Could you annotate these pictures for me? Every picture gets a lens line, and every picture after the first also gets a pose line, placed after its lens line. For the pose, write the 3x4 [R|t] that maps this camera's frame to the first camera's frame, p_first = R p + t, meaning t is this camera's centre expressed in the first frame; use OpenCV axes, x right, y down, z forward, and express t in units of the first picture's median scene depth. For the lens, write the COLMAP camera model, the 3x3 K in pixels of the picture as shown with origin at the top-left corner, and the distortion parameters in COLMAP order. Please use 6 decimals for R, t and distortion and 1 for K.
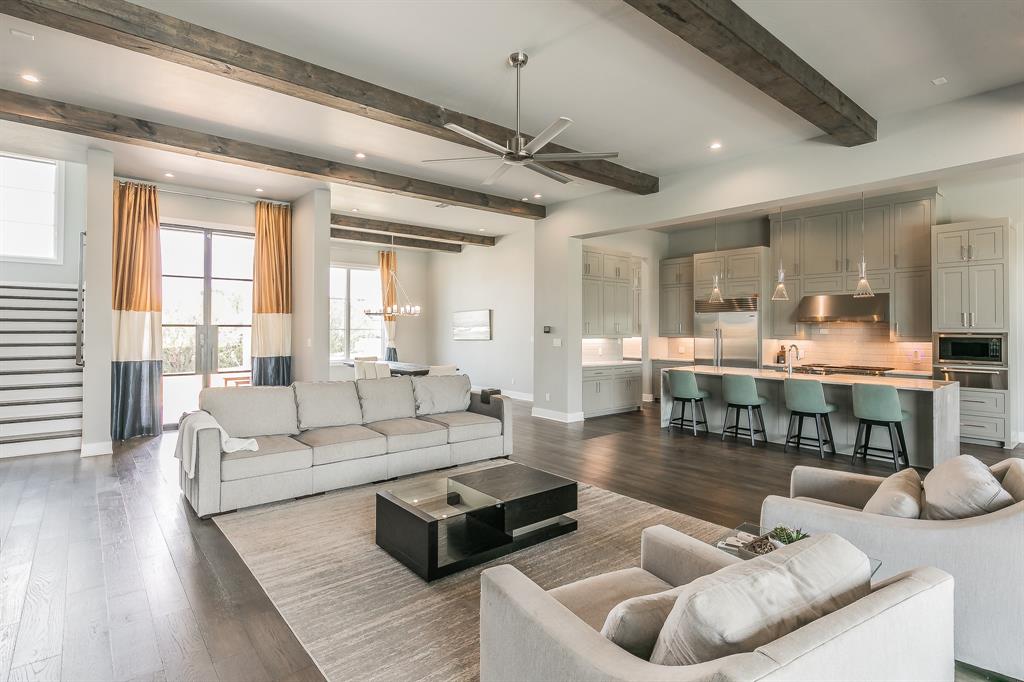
lens RADIAL K [[511.6, 0, 497.2], [0, 511.6, 322.9], [0, 0, 1]] dist [-0.000227, 0.000185]
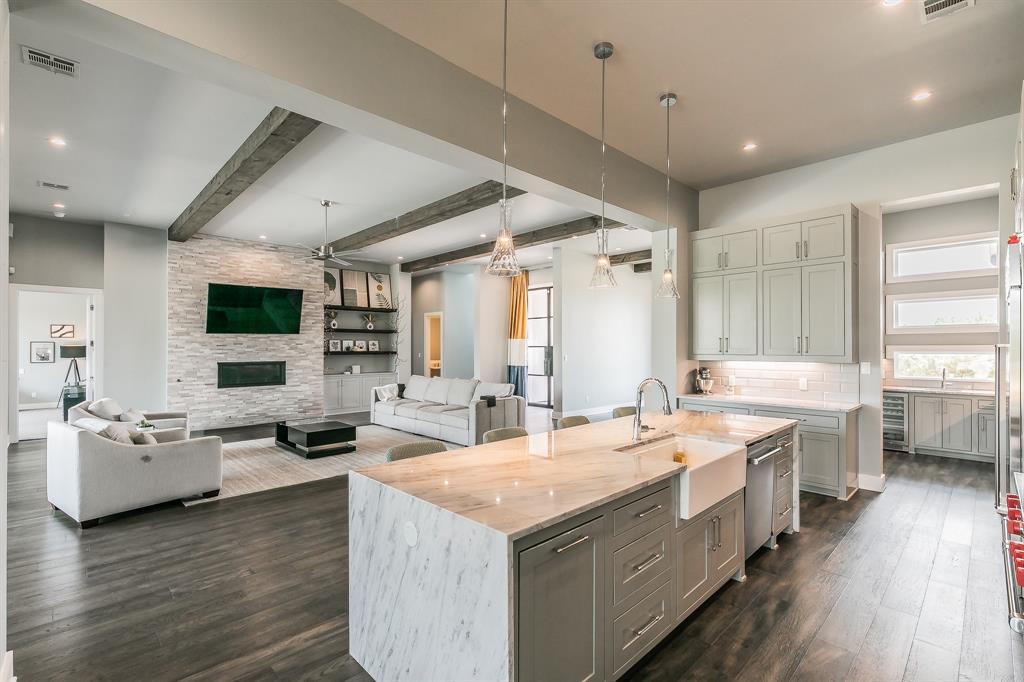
lens RADIAL K [[460.2, 0, 513.9], [0, 460.2, 343.8], [0, 0, 1]] dist [-0.000391, -0.000118]
pose [[0.094661, -0.013784, -0.995414, 0.894139], [0.011852, 0.999849, -0.012718, 0.013913], [0.995439, -0.010593, 0.094810, 0.765883]]
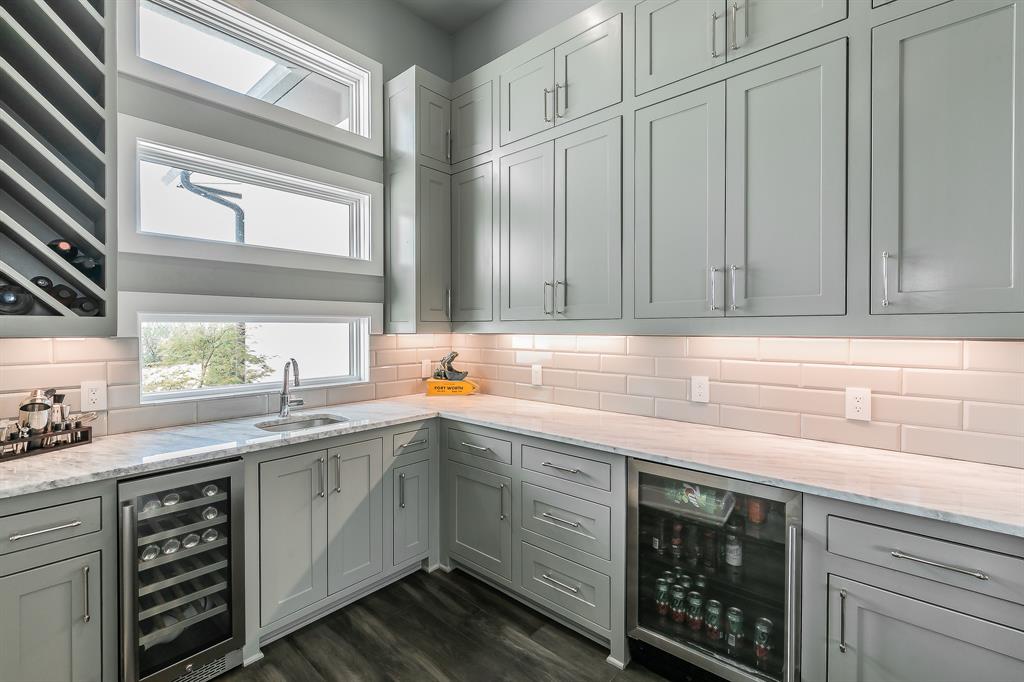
lens RADIAL K [[447.5, 0, 513.6], [0, 447.5, 328.6], [0, 0, 1]] dist [0.012272, -0.000478]
pose [[0.985637, -0.006904, 0.168736, 0.215453], [0.004363, 0.999872, 0.015421, 0.032629], [-0.168821, -0.014463, 0.985541, 1.314379]]
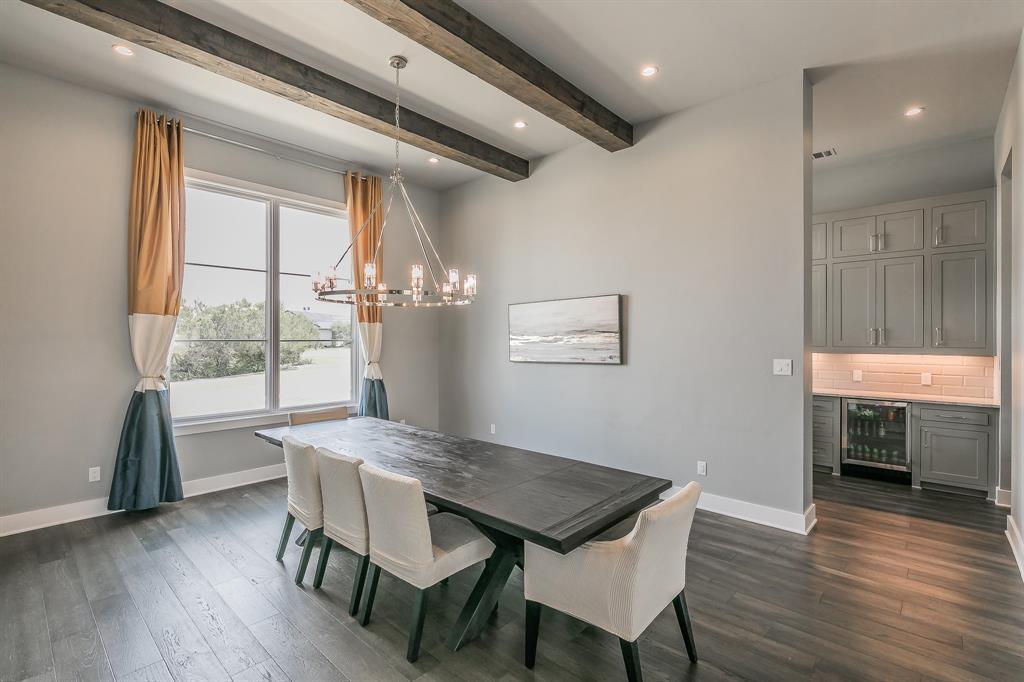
lens RADIAL K [[475.0, 0, 512.3], [0, 475.0, 331.1], [0, 0, 1]] dist [0.002280, 0.000552]
pose [[0.988235, -0.001678, 0.152934, -0.253600], [0.001392, 0.999997, 0.001978, 0.005674], [-0.152937, -0.001742, 0.988234, 0.935798]]
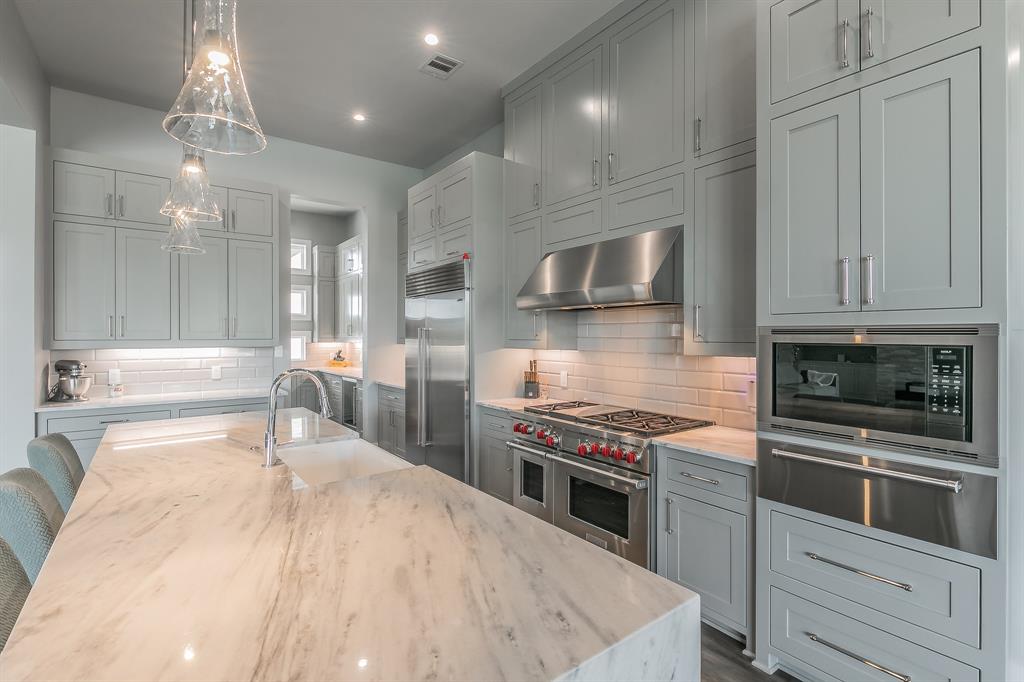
lens RADIAL K [[480.4, 0, 509.8], [0, 480.4, 336.1], [0, 0, 1]] dist [-0.002241, -0.000404]
pose [[0.999308, -0.005922, -0.036715, 0.654617], [0.006420, 0.999889, 0.013458, 0.016969], [0.036632, -0.013684, 0.999235, 0.645852]]
